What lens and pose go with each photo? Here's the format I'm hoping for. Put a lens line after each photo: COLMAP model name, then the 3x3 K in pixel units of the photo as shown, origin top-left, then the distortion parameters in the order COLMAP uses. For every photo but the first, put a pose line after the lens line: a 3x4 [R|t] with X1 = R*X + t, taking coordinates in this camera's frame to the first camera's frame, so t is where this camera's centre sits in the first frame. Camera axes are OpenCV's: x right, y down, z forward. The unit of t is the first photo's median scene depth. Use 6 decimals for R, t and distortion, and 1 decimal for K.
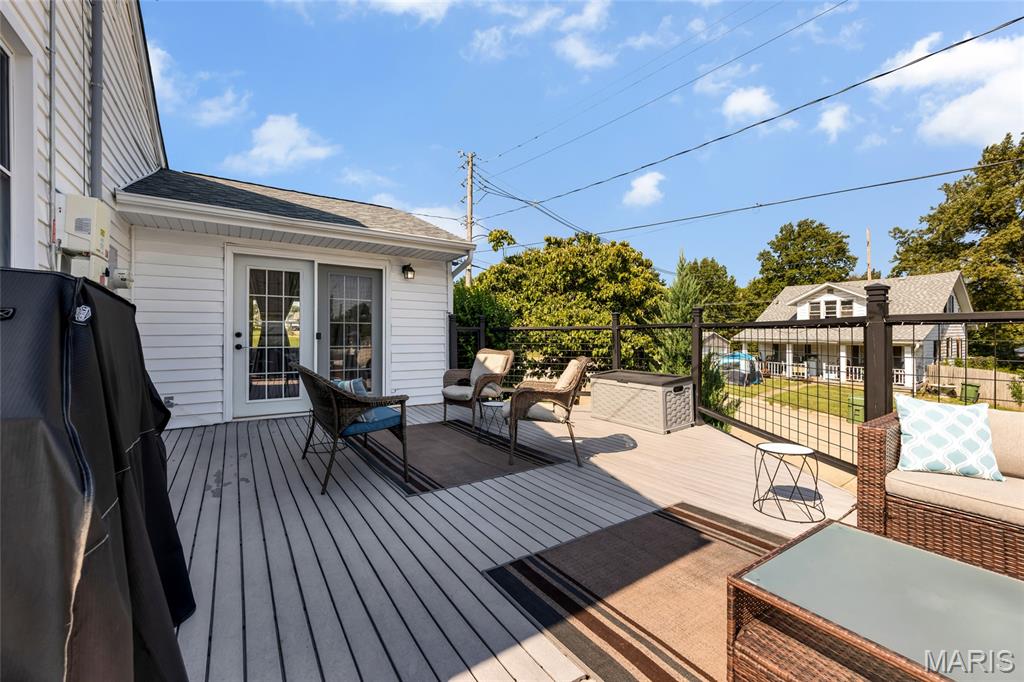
lens RADIAL K [[397.3, 0, 505.4], [0, 397.3, 341.2], [0, 0, 1]] dist [0.003058, -0.000411]
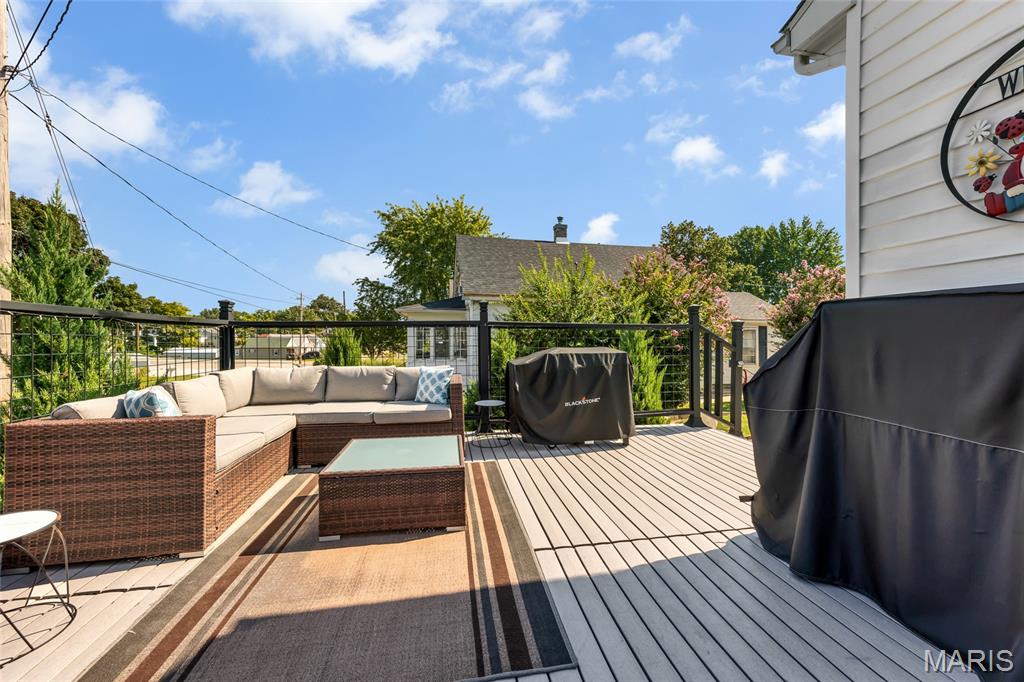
lens RADIAL K [[397.3, 0, 506.6], [0, 397.3, 331.1], [0, 0, 1]] dist [0.003058, -0.000411]
pose [[-0.910242, -0.005342, 0.414041, -0.247901], [-0.008102, 0.999955, -0.004909, -0.007487], [-0.413997, -0.007823, -0.910245, 1.832498]]
